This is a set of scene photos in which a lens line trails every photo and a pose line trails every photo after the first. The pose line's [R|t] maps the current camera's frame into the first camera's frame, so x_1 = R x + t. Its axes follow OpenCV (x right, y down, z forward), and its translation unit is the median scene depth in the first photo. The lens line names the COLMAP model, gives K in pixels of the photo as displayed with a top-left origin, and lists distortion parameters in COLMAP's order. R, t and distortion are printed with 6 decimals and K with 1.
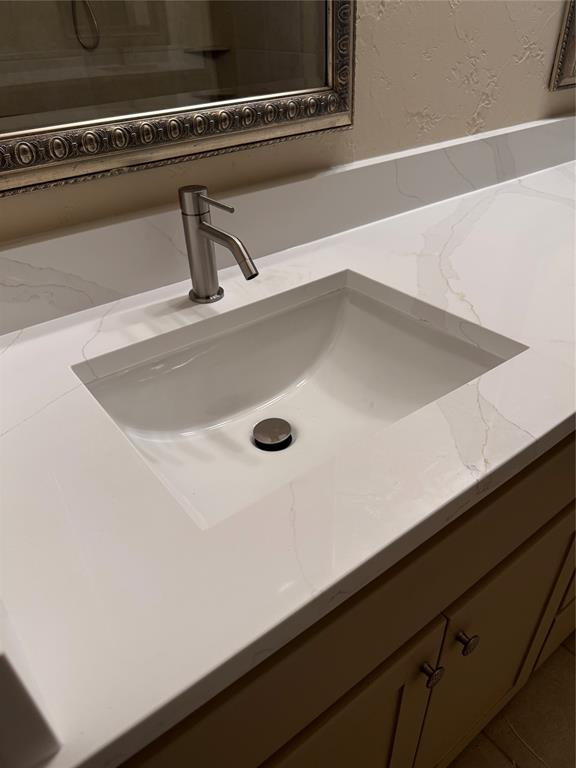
lens RADIAL K [[549.6, 0, 288.0], [0, 549.6, 384.0], [0, 0, 1]] dist [0.031026, -0.059771]
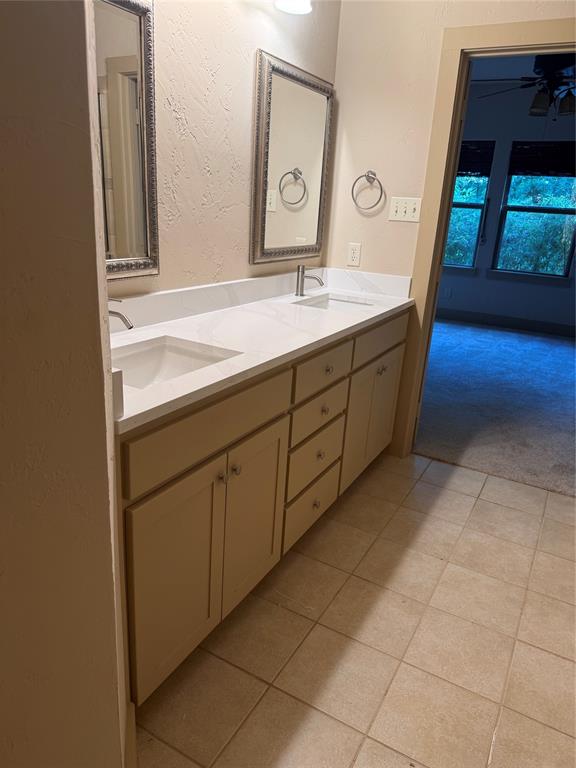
lens RADIAL K [[537.0, 0, 289.5], [0, 537.0, 387.4], [0, 0, 1]] dist [0.130280, -0.243389]
pose [[0.911236, -0.044418, 0.409482, -0.303094], [0.151143, 0.960874, -0.232114, 0.513260], [-0.383150, 0.273401, 0.882297, -0.922006]]
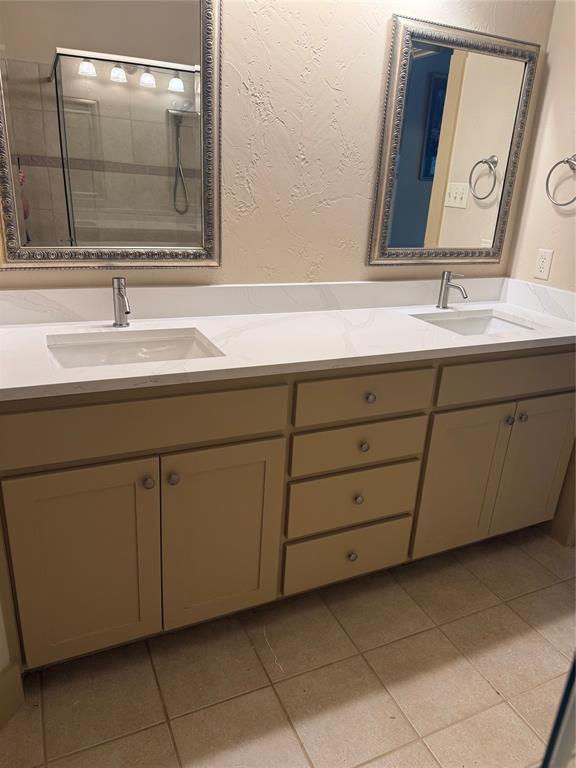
lens RADIAL K [[538.7, 0, 286.9], [0, 538.7, 388.0], [0, 0, 1]] dist [0.066957, -0.114761]
pose [[0.973566, 0.156813, -0.166070, 0.773991], [-0.192482, 0.954705, -0.226913, 0.381128], [0.122964, 0.252880, 0.959652, -0.806203]]
